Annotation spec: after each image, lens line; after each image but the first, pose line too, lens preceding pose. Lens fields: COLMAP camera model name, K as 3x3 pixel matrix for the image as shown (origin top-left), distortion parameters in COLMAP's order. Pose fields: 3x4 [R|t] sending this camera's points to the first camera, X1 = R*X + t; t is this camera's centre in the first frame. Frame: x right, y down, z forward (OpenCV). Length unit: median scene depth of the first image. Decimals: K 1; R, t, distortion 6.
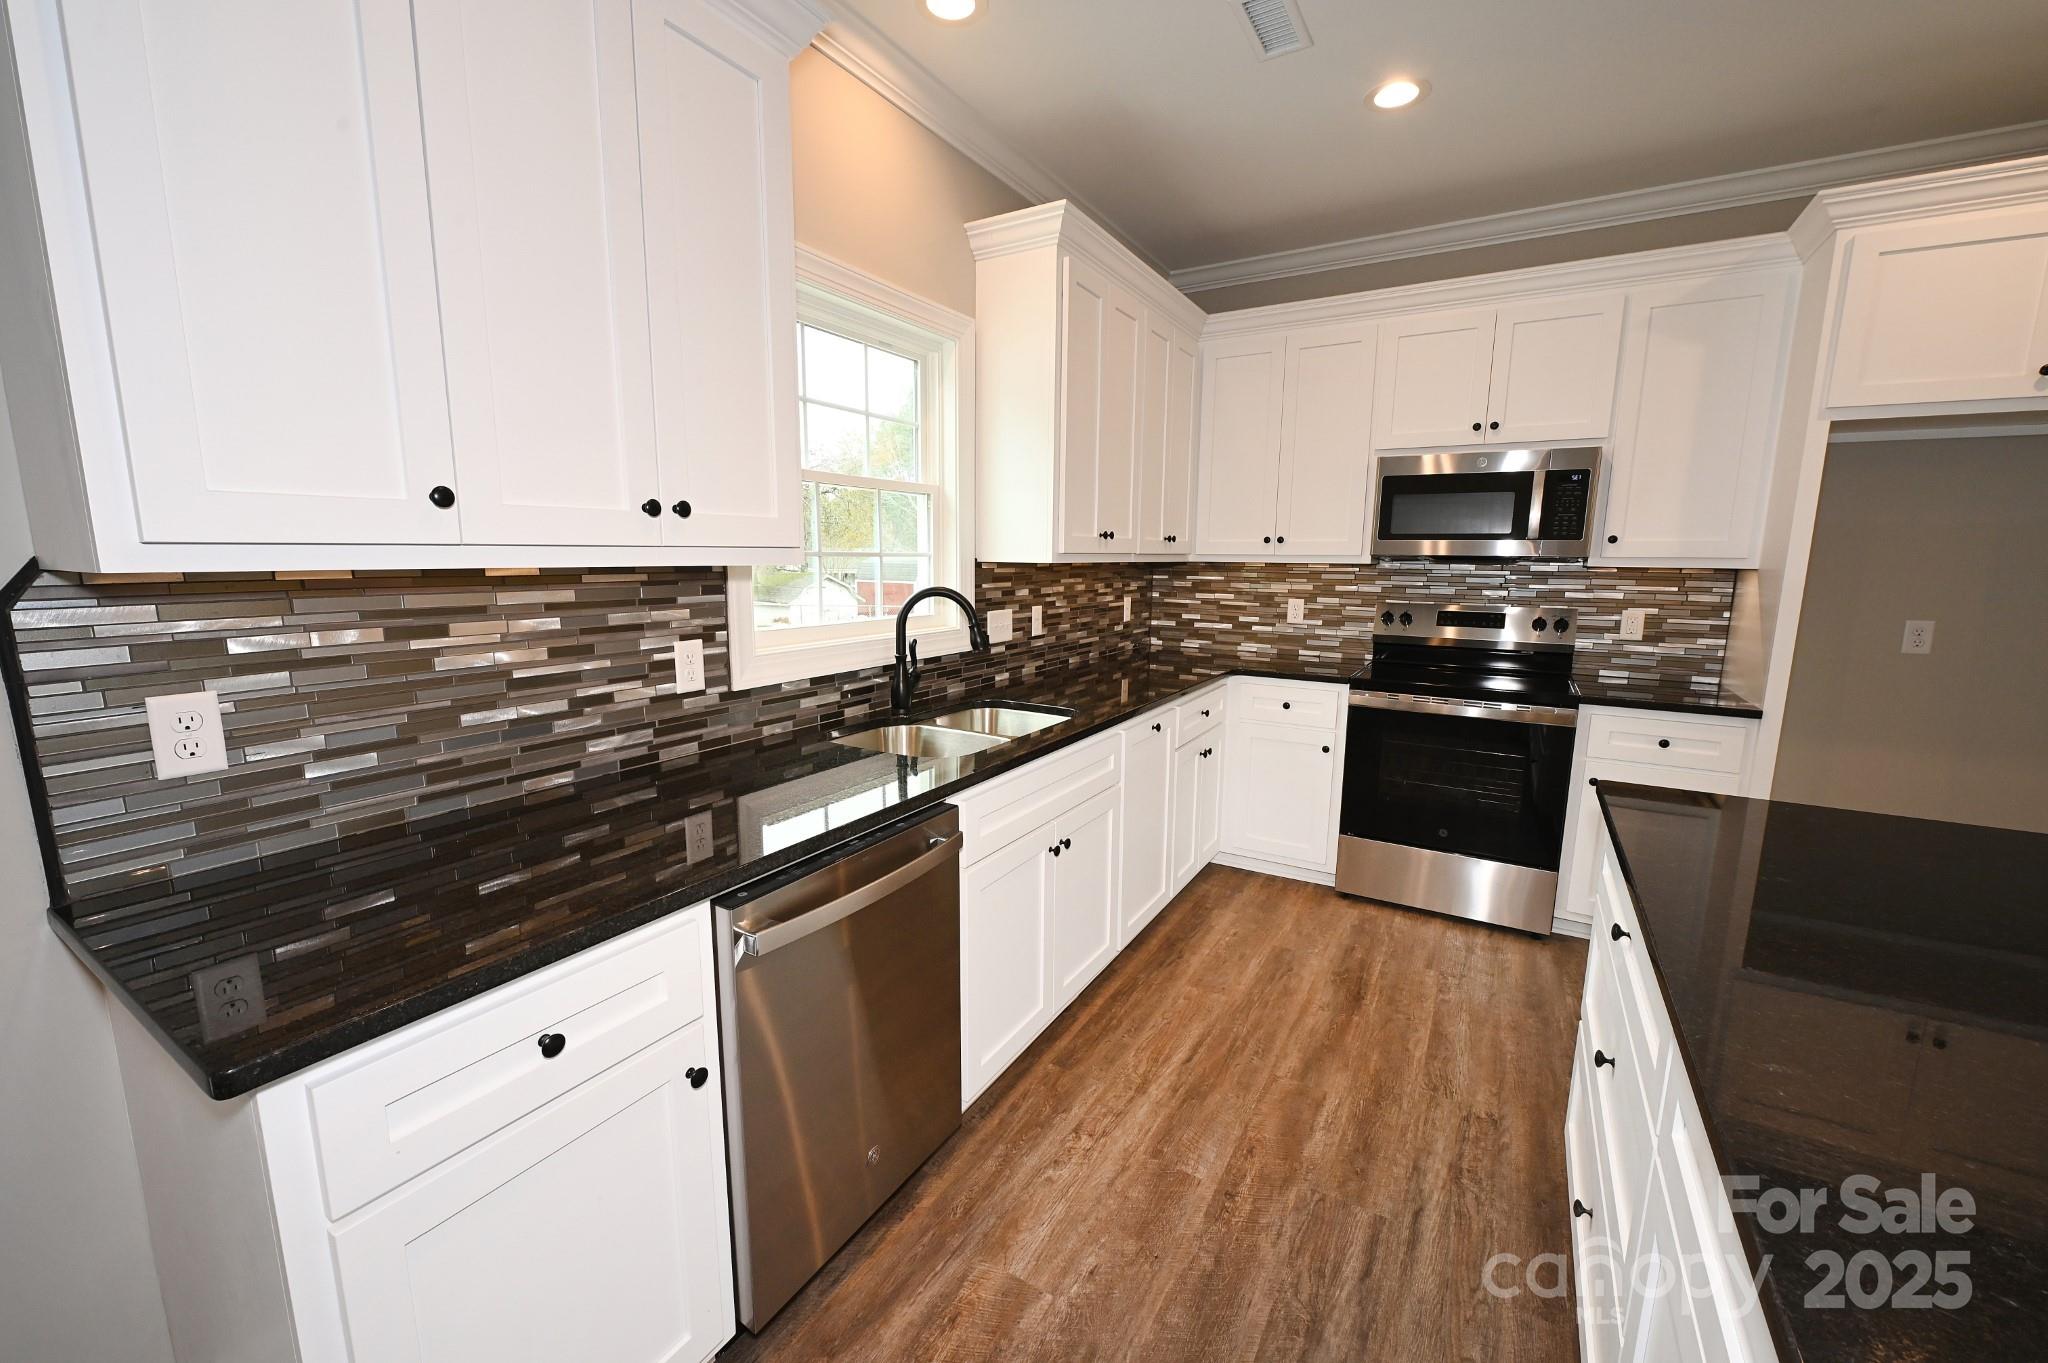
lens RADIAL K [[806.4, 0, 1015.6], [0, 806.4, 682.0], [0, 0, 1]] dist [-0.006267, -0.000522]
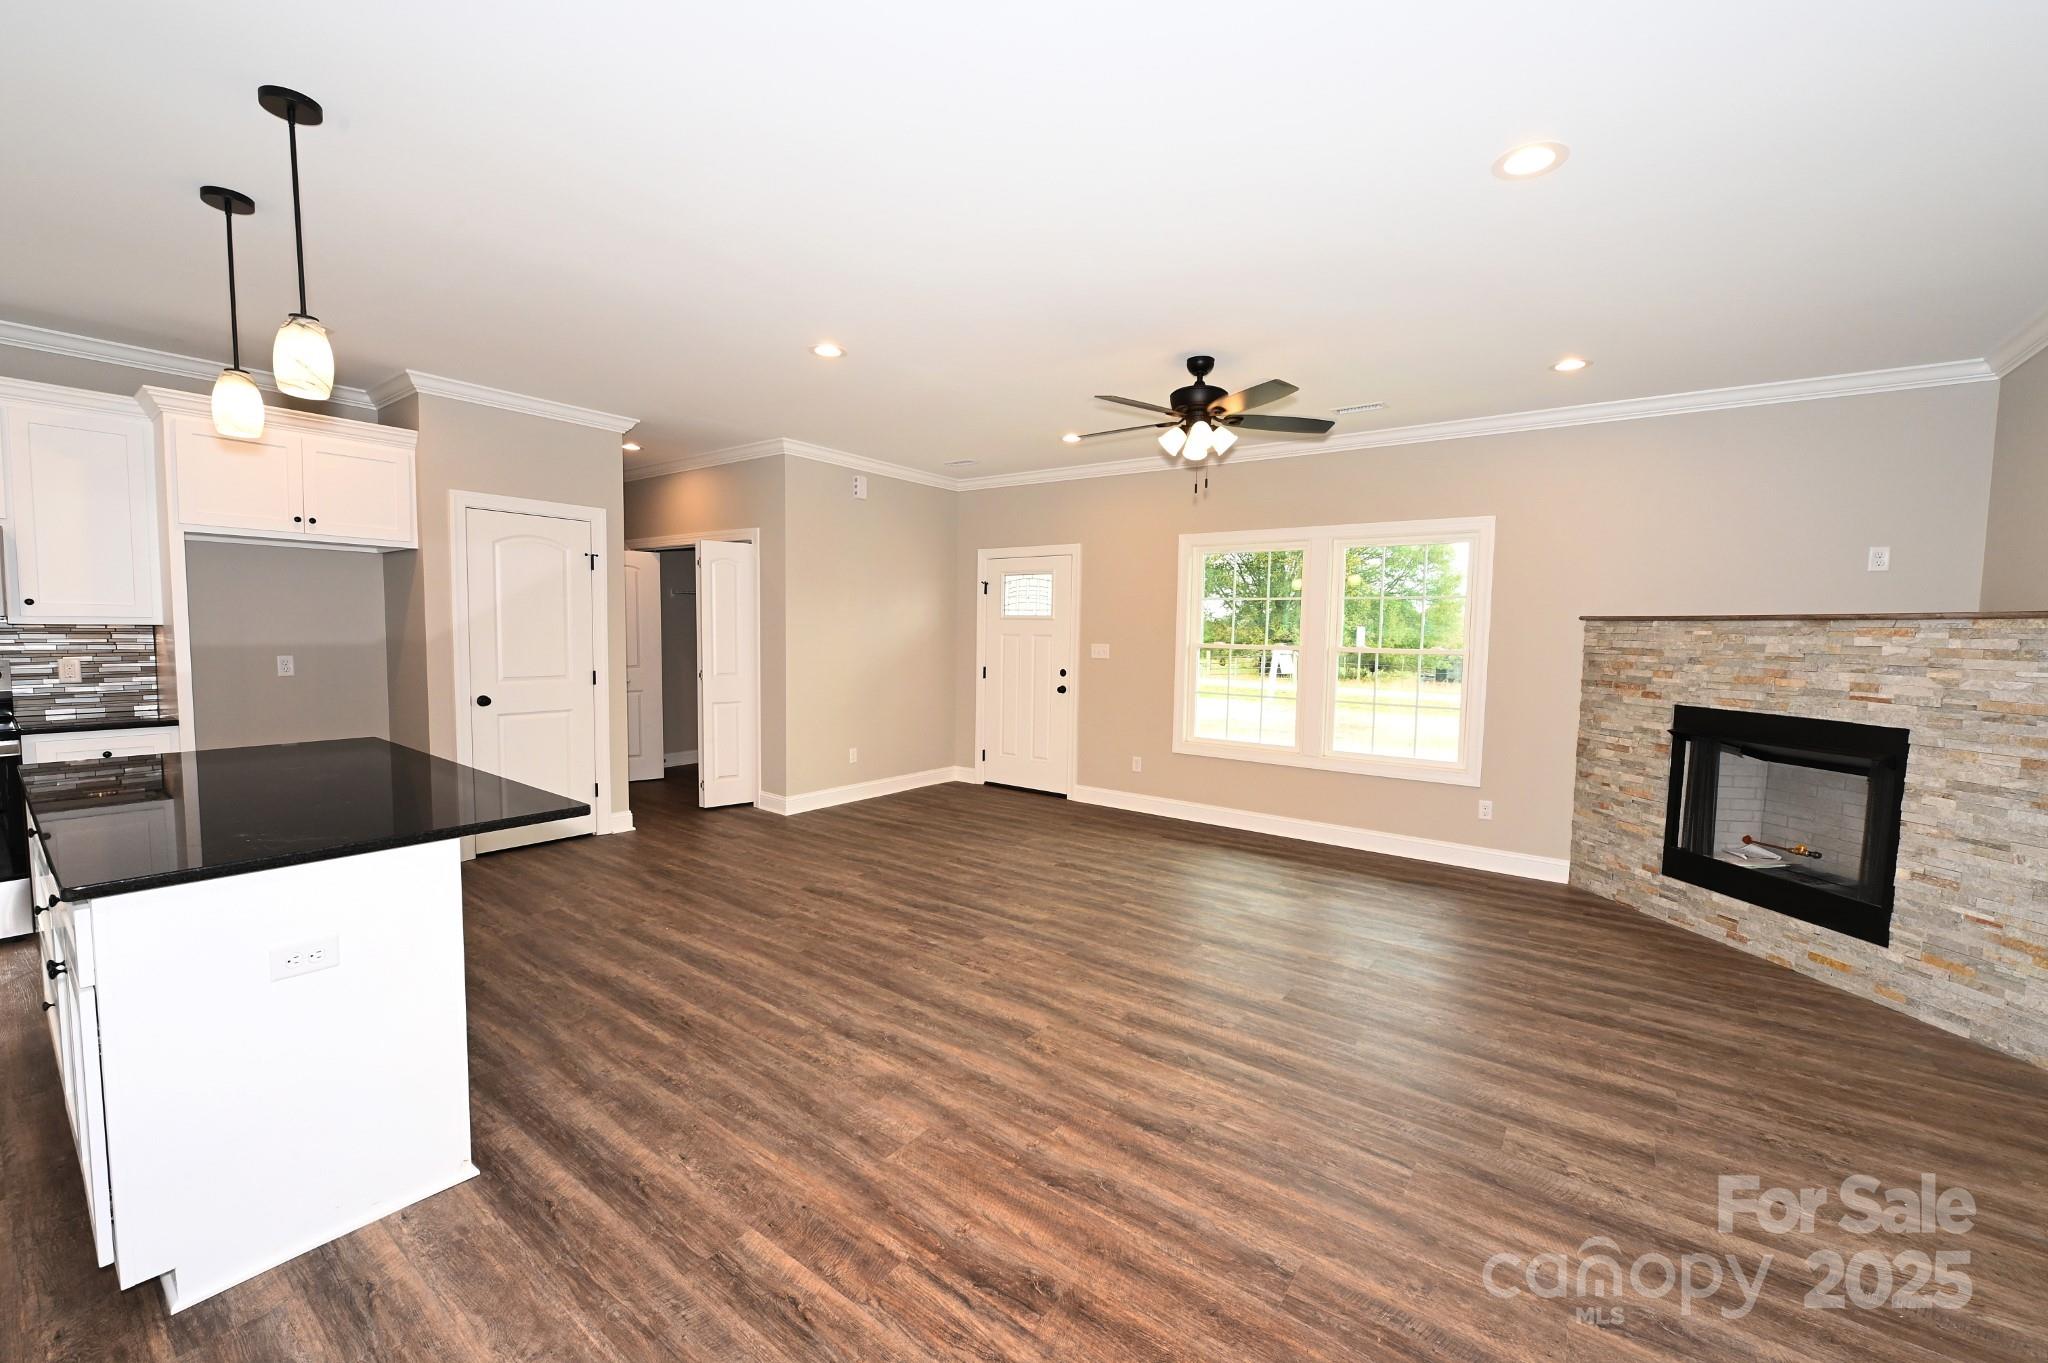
lens RADIAL K [[812.0, 0, 1022.7], [0, 812.0, 685.4], [0, 0, 1]] dist [-0.008459, -0.000473]
pose [[0.095293, -0.078137, 0.992378, -0.412324], [0.139469, 0.988129, 0.064410, 0.100068], [-0.985631, 0.132268, 0.105059, -0.742802]]
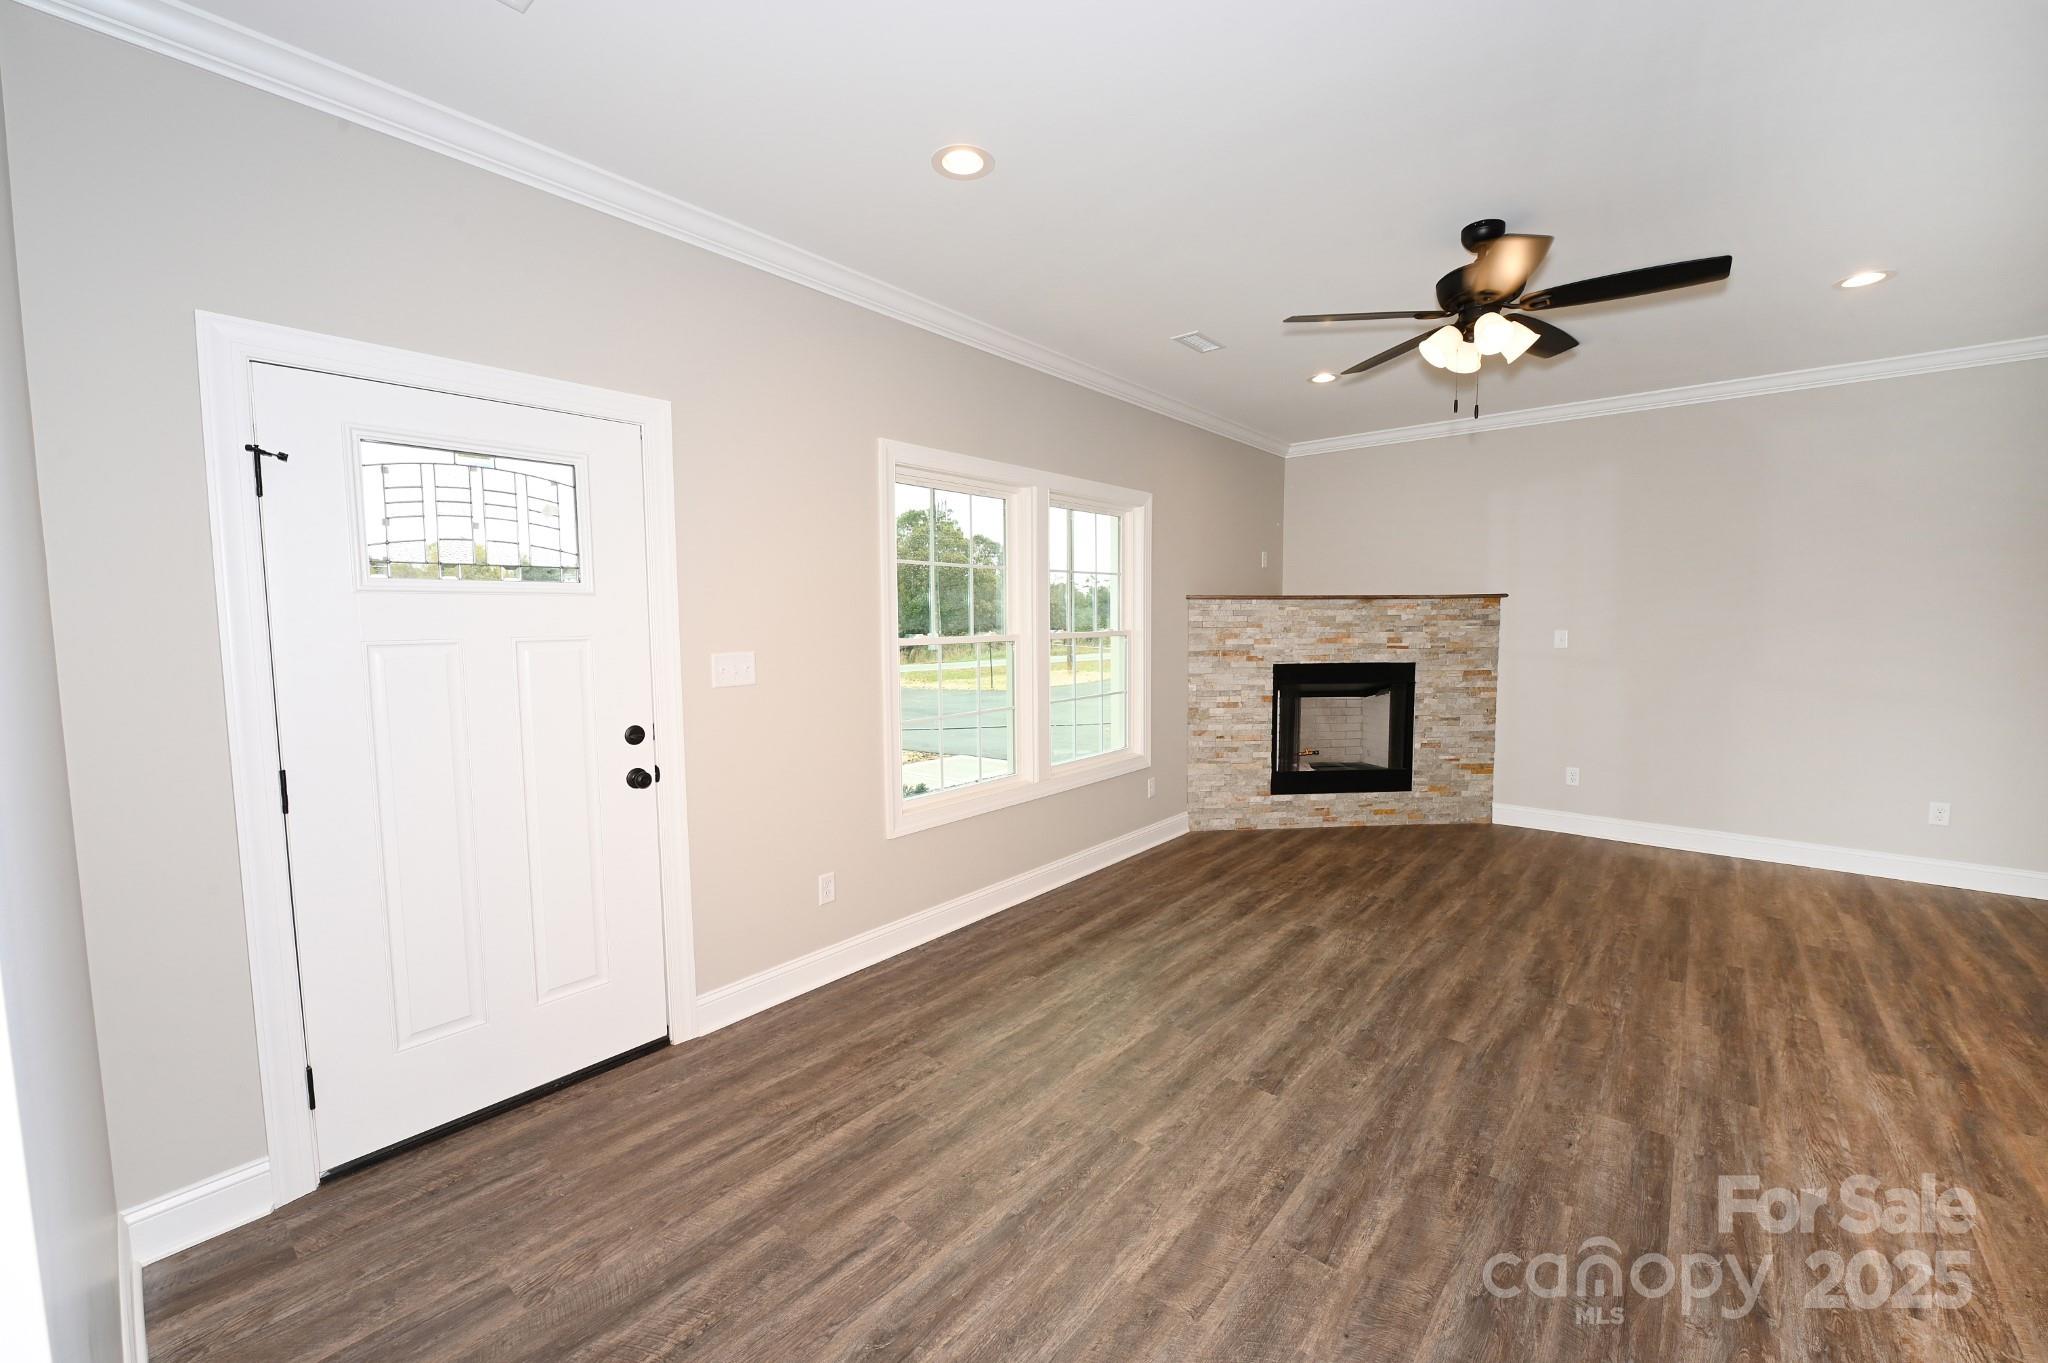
lens RADIAL K [[806.4, 0, 1015.6], [0, 806.4, 682.0], [0, 0, 1]] dist [-0.006267, -0.000522]
pose [[-0.986396, -0.013996, 0.163789, 1.716037], [0.025129, 0.971820, 0.234383, -0.046212], [-0.162454, 0.235310, -0.958247, 0.324585]]
